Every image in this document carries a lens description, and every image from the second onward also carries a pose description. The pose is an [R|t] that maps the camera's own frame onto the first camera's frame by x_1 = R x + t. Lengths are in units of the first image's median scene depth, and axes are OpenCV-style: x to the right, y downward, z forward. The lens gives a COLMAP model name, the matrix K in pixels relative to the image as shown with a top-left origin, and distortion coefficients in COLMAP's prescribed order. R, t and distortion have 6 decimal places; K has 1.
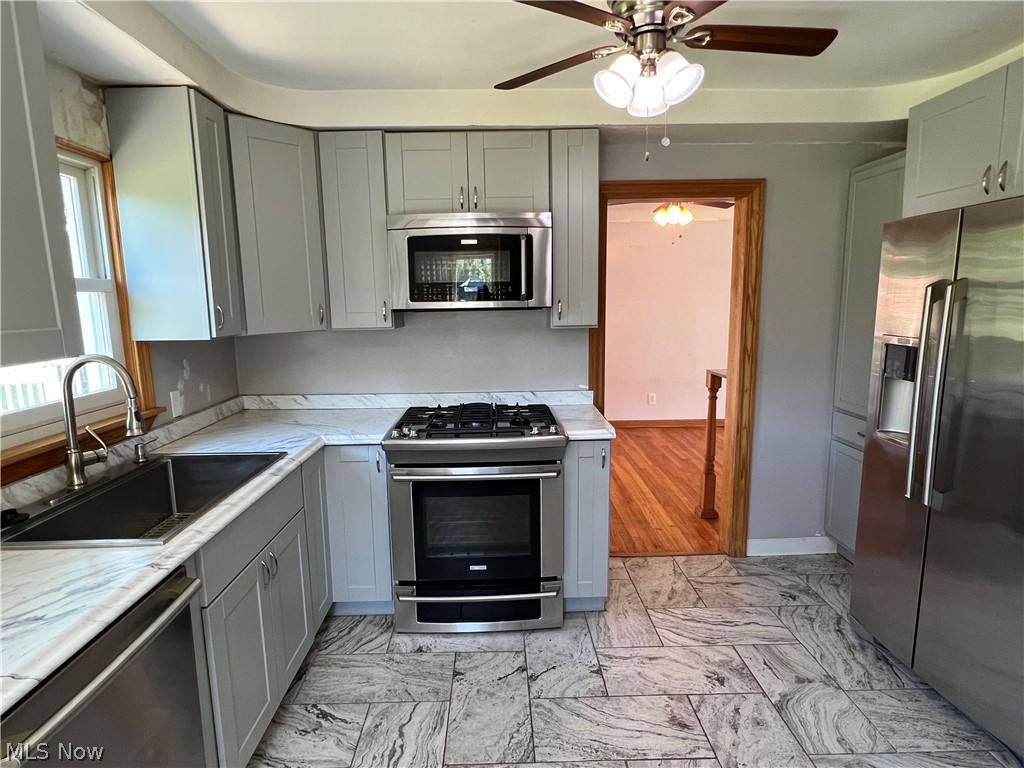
lens RADIAL K [[564.4, 0, 506.0], [0, 564.4, 388.5], [0, 0, 1]] dist [-0.001023, -0.001401]
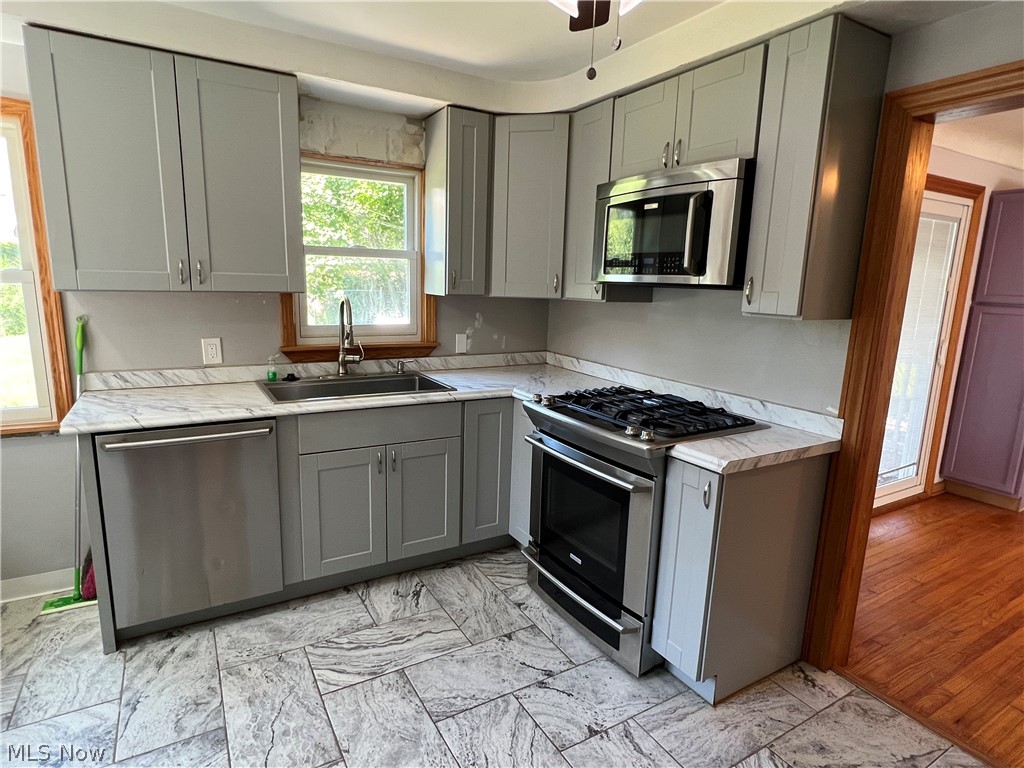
lens RADIAL K [[564.4, 0, 506.9], [0, 564.4, 386.8], [0, 0, 1]] dist [-0.001023, -0.001401]
pose [[0.492451, 0.195606, -0.848075, 0.660820], [-0.173372, 0.976936, 0.124656, -0.061491], [0.852898, 0.085645, 0.515005, 0.410425]]
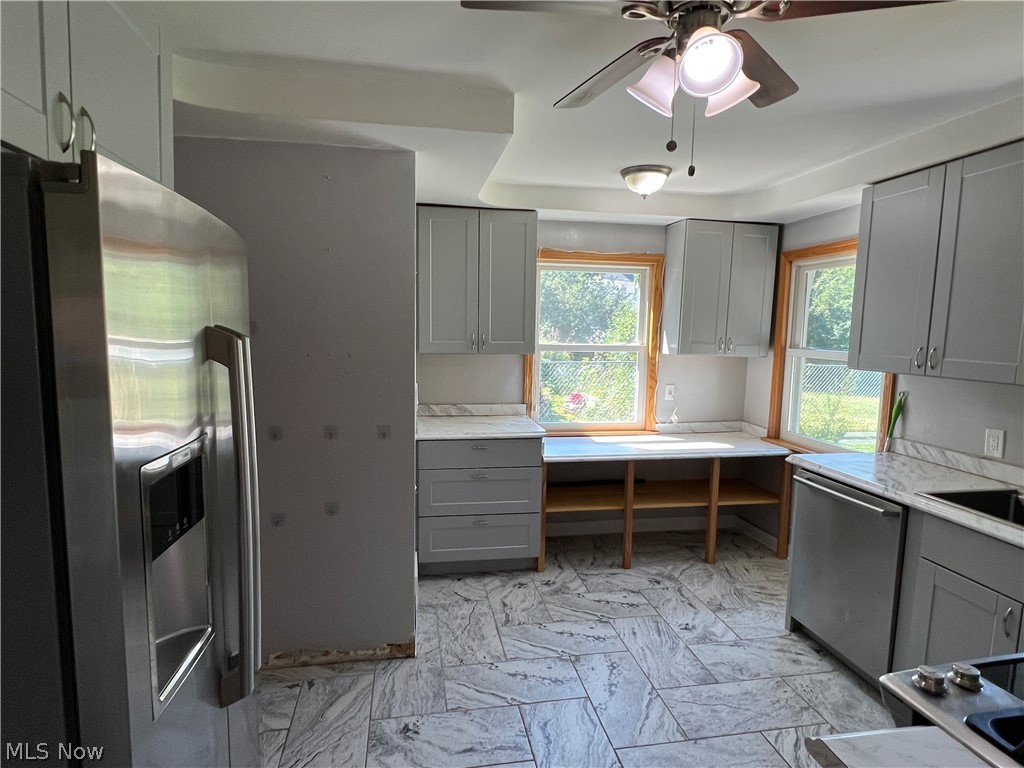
lens RADIAL K [[564.4, 0, 510.7], [0, 564.4, 386.7], [0, 0, 1]] dist [-0.001023, -0.001401]
pose [[-0.986500, 0.016251, -0.162953, 0.450316], [-0.027163, 0.965041, 0.260686, -0.238913], [0.161493, 0.261593, -0.951572, 1.313617]]
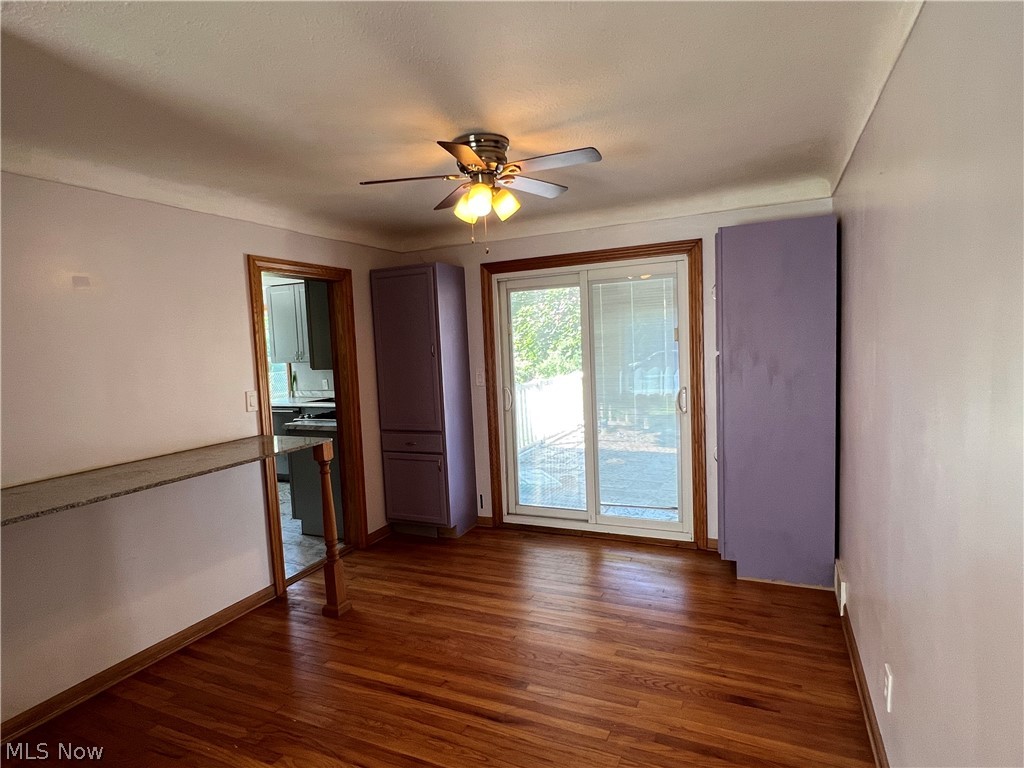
lens RADIAL K [[564.4, 0, 510.3], [0, 564.4, 382.4], [0, 0, 1]] dist [-0.001023, -0.001401]
pose [[-0.424141, 0.105475, -0.899433, 1.605563], [-0.091947, 0.983046, 0.158640, -0.449604], [0.900916, 0.149986, -0.407252, 2.532817]]
